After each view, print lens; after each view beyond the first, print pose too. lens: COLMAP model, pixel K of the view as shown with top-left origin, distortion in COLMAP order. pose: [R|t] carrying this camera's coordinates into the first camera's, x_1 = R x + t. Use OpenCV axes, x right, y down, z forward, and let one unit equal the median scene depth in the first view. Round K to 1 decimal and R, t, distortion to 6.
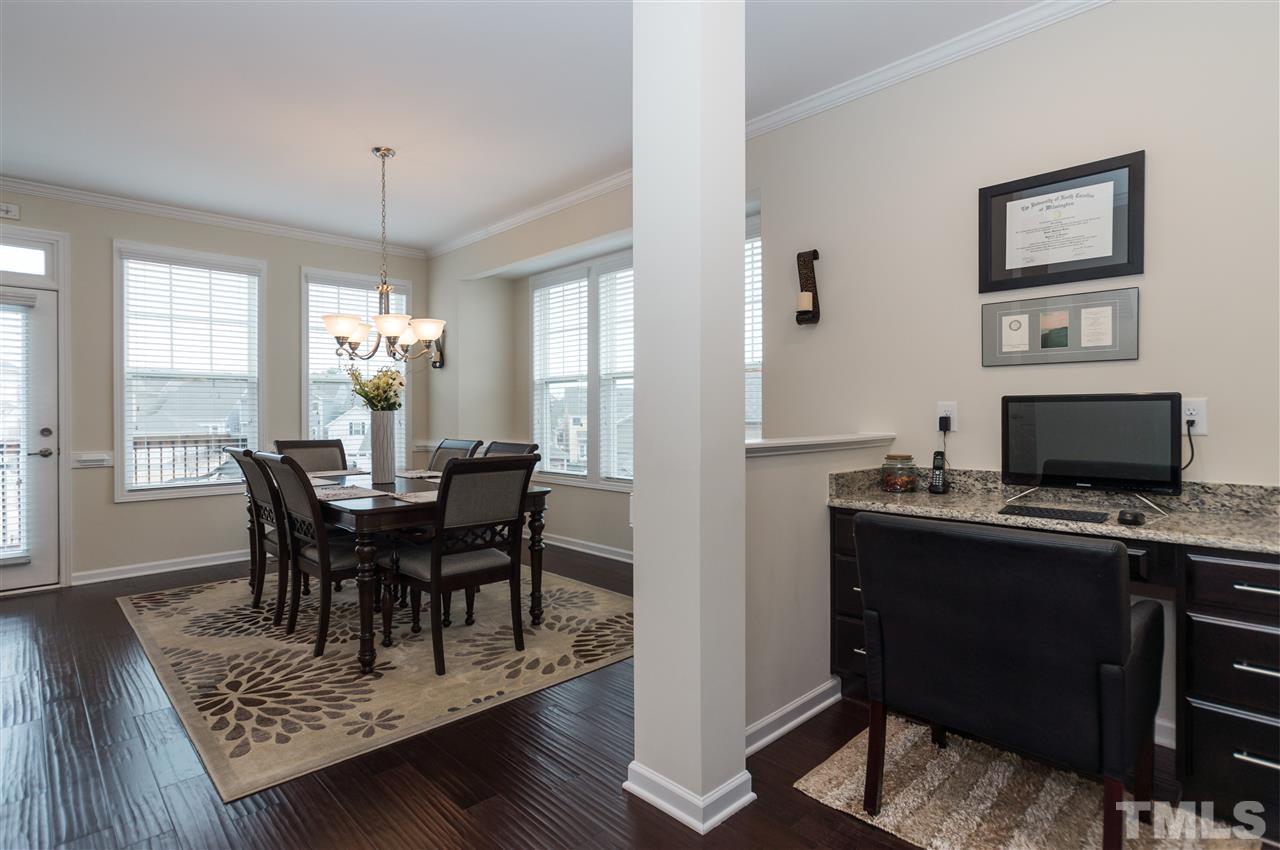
lens RADIAL K [[684.6, 0, 643.4], [0, 684.6, 412.8], [0, 0, 1]] dist [-0.011416, 0.008099]
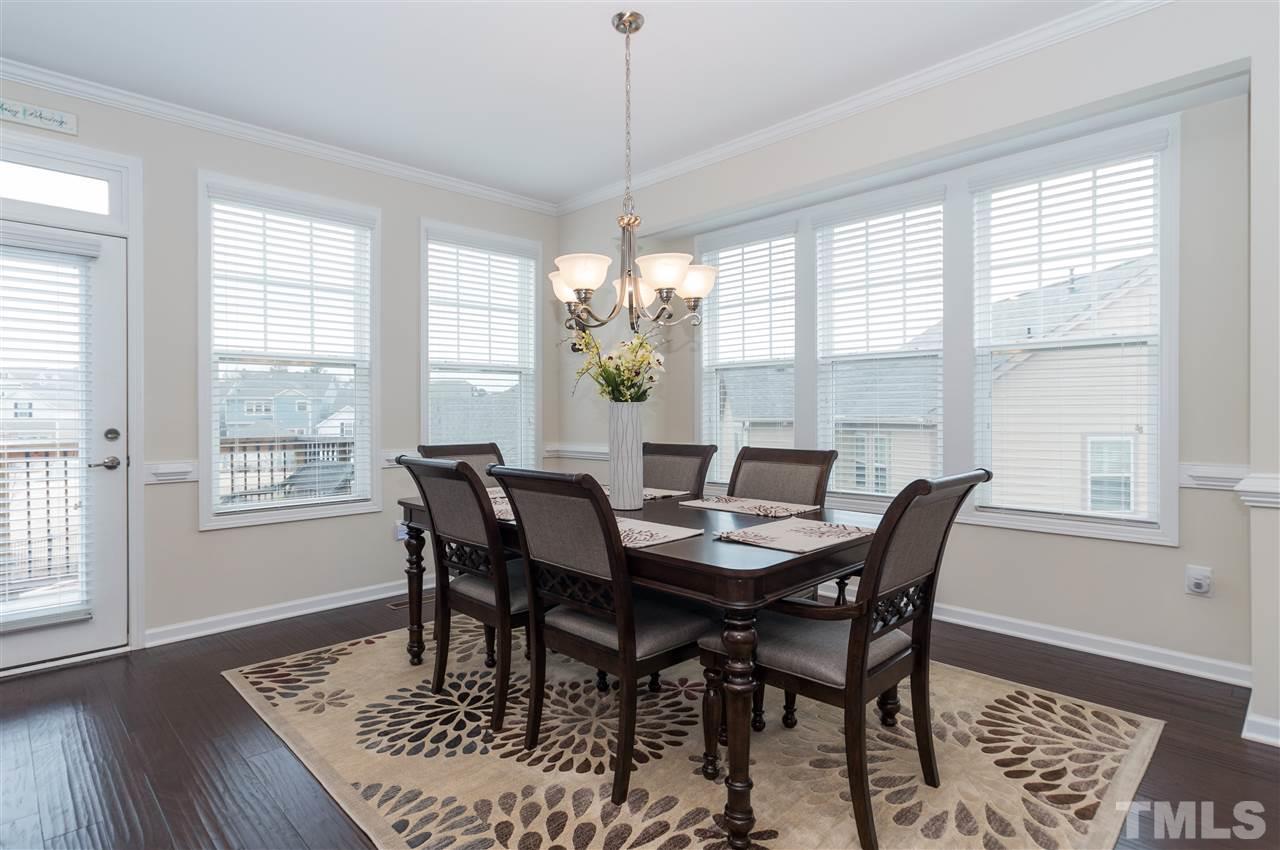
lens RADIAL K [[684.6, 0, 620.4], [0, 684.6, 409.7], [0, 0, 1]] dist [-0.011416, 0.008099]
pose [[0.999981, -0.000862, 0.006053, -0.402585], [0.000881, 0.999995, -0.003101, 0.006188], [-0.006050, 0.003107, 0.999977, 0.326995]]
